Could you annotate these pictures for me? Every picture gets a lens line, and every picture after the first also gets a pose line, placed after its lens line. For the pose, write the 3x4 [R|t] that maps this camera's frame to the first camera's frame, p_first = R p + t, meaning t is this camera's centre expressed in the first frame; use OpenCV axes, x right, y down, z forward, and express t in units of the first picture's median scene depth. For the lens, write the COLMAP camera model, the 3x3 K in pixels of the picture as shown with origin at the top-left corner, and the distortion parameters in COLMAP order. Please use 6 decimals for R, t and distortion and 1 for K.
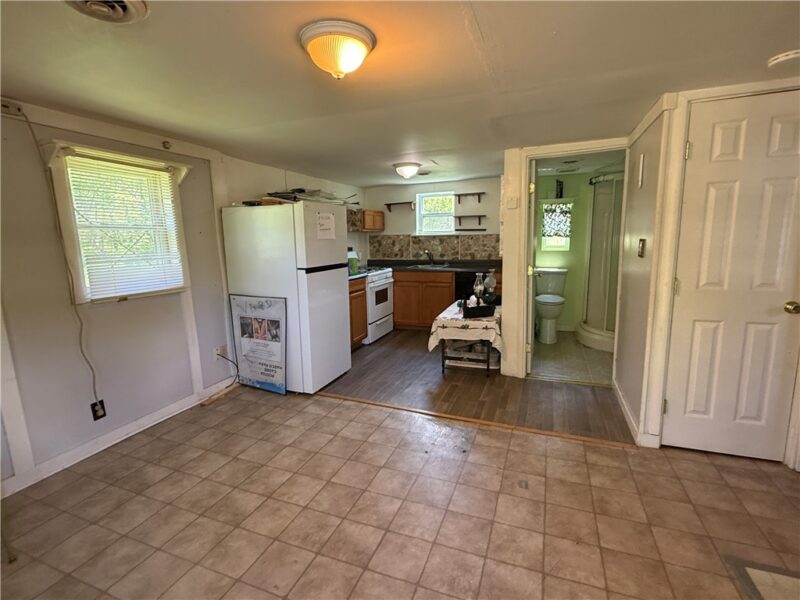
lens RADIAL K [[384.7, 0, 400.0], [0, 384.7, 300.0], [0, 0, 1]] dist [-0.002458, -0.000352]
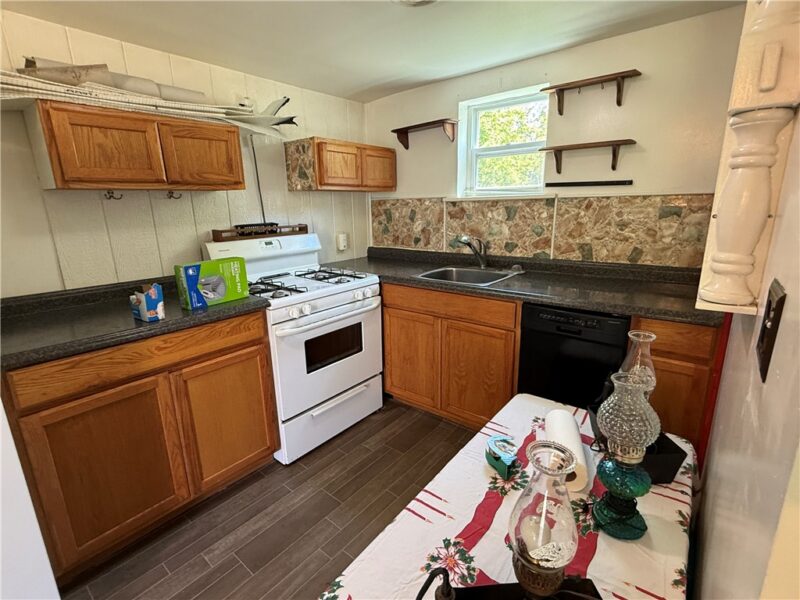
lens RADIAL K [[384.7, 0, 400.0], [0, 384.7, 300.0], [0, 0, 1]] dist [-0.002458, -0.000352]
pose [[0.953656, 0.072811, -0.291958, 0.127504], [-0.047549, 0.994557, 0.092714, -0.094405], [0.297119, -0.074535, 0.951927, 0.576258]]
